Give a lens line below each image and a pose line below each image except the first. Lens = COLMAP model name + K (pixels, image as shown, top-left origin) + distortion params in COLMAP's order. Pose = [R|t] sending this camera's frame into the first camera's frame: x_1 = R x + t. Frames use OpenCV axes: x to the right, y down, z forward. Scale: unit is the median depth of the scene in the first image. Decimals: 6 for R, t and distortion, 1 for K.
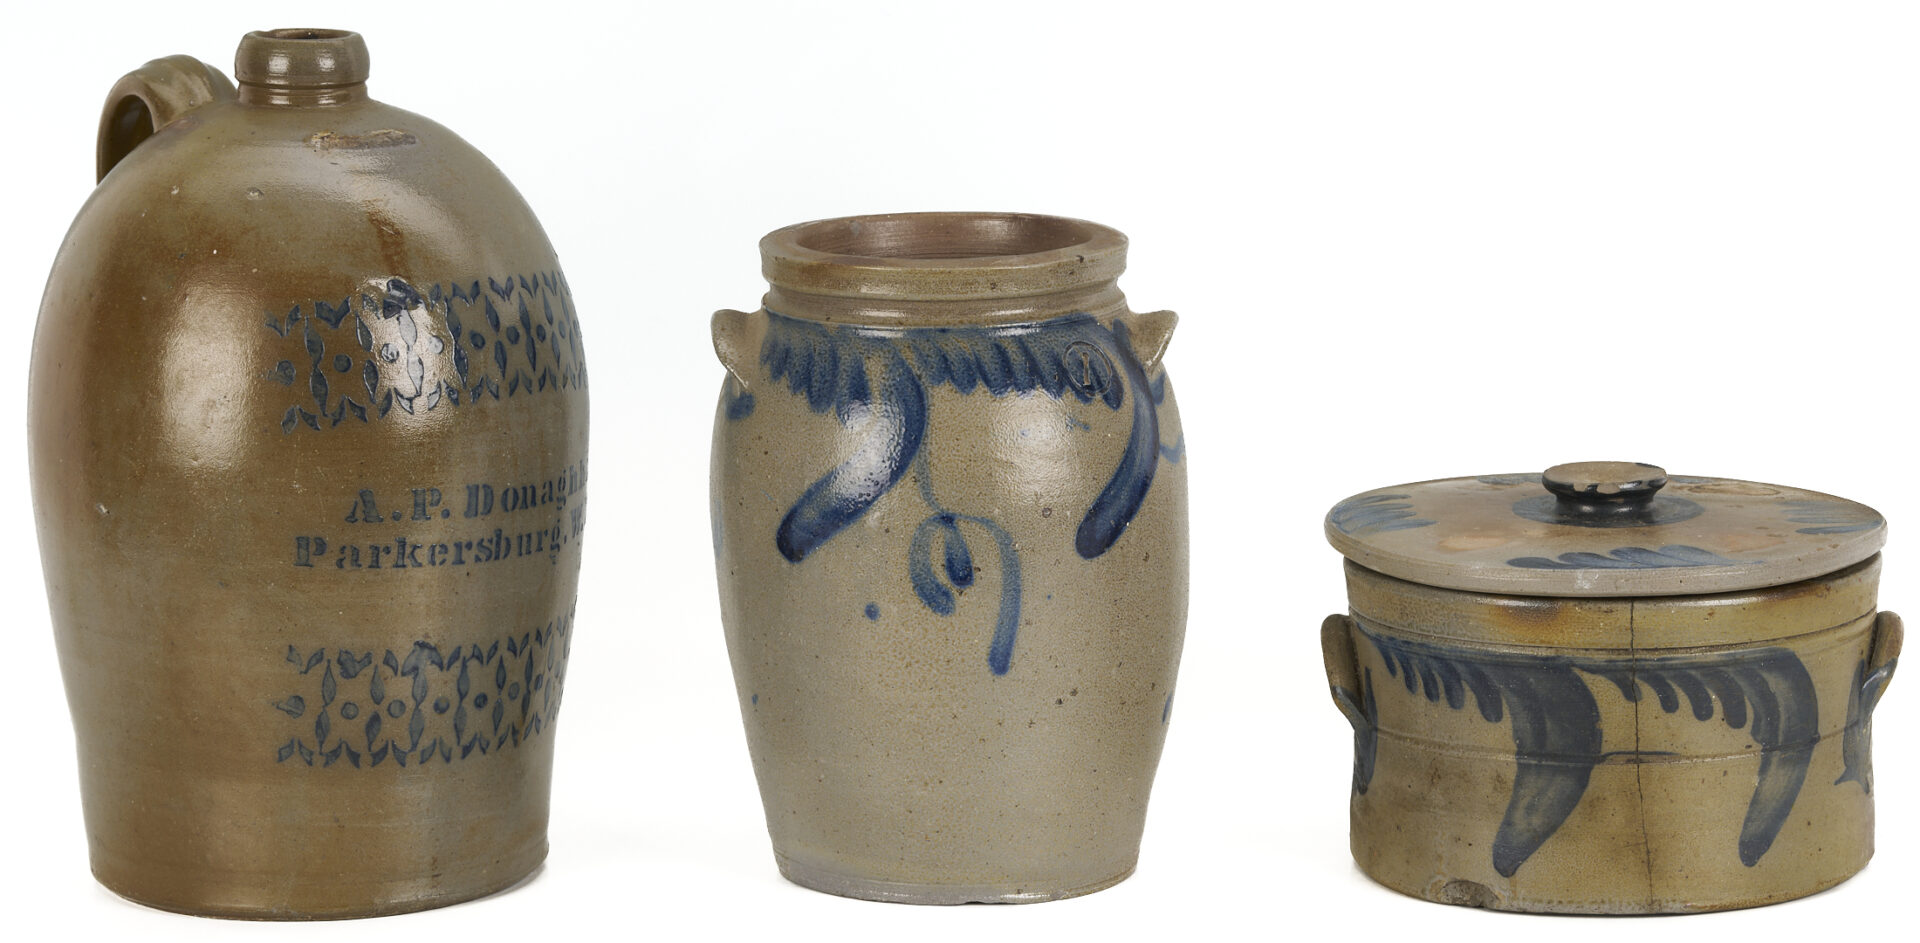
lens RADIAL K [[5994.0, 0, 953.4], [0, 5994.0, 480.6], [0, 0, 1]] dist [-0.089442, 0.000000]
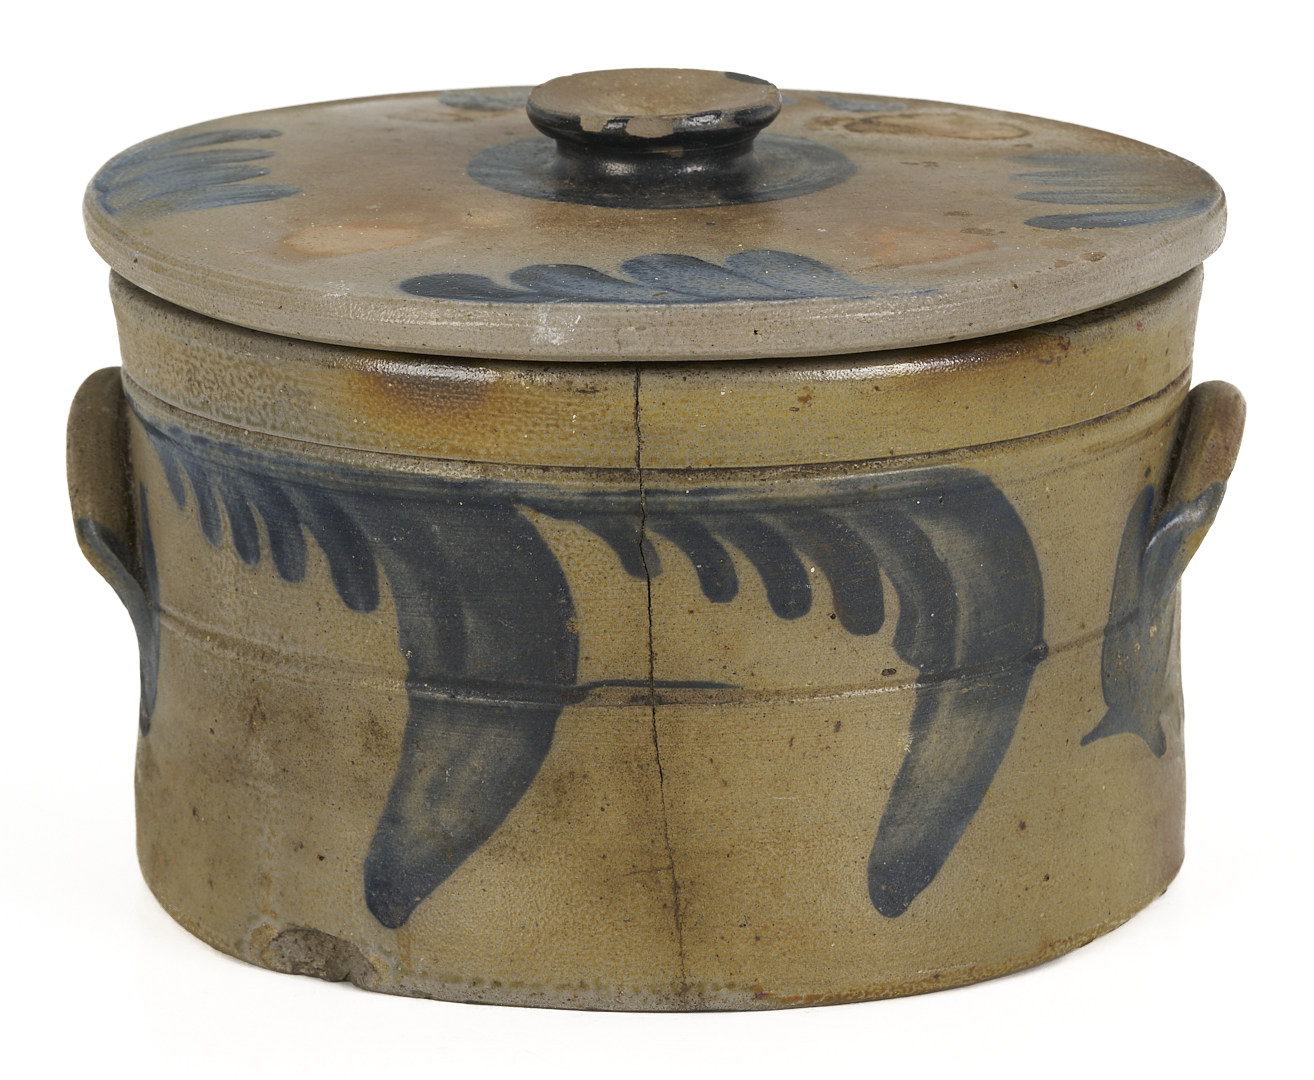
lens RADIAL K [[6583.3, 0, 665.4], [0, 6583.3, 542.8], [0, 0, 1]] dist [0.201678, 0.000000]
pose [[0.999874, 0.015665, -0.002604, 0.116039], [-0.015408, 0.996705, 0.079639, -0.007865], [0.003843, -0.079589, 0.996820, 0.471737]]
